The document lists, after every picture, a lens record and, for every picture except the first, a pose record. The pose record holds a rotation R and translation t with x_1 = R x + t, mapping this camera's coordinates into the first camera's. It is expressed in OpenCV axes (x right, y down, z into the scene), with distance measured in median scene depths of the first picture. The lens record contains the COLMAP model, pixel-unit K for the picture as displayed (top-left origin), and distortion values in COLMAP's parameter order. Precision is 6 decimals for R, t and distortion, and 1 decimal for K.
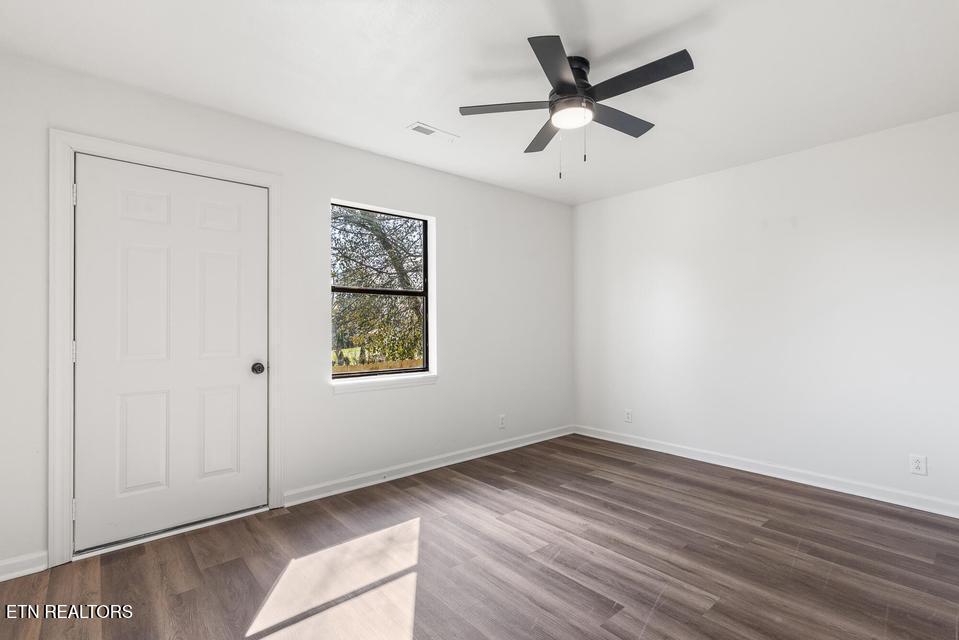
lens RADIAL K [[451.9, 0, 483.3], [0, 451.9, 321.2], [0, 0, 1]] dist [-0.001630, -0.000150]
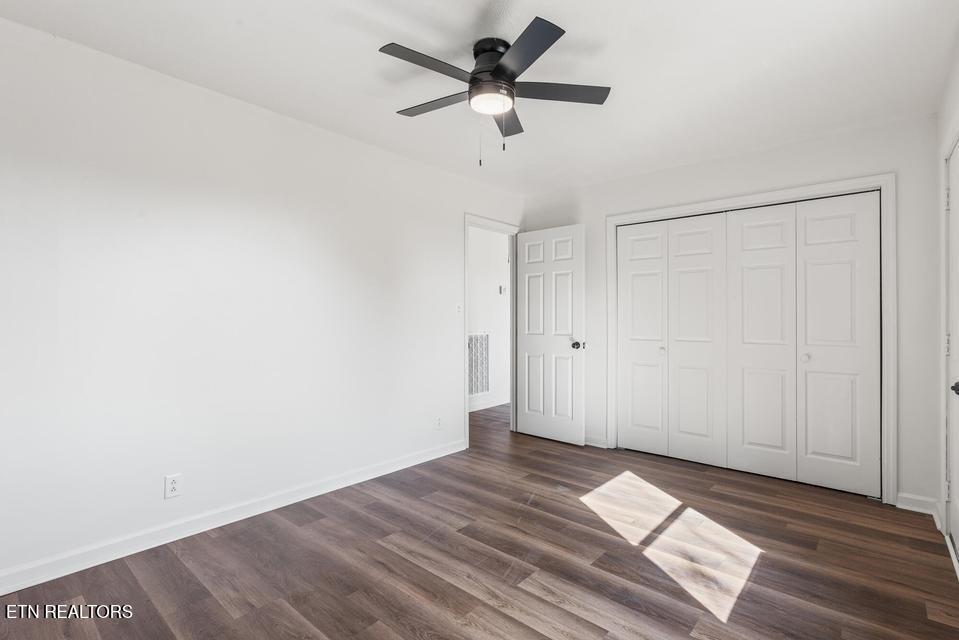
lens RADIAL K [[451.9, 0, 479.7], [0, 451.9, 318.8], [0, 0, 1]] dist [-0.001630, -0.000150]
pose [[-0.991312, 0.001052, -0.131524, 0.338629], [0.000854, 0.999998, 0.001561, 0.003244], [0.131525, 0.001435, -0.991312, 1.898035]]
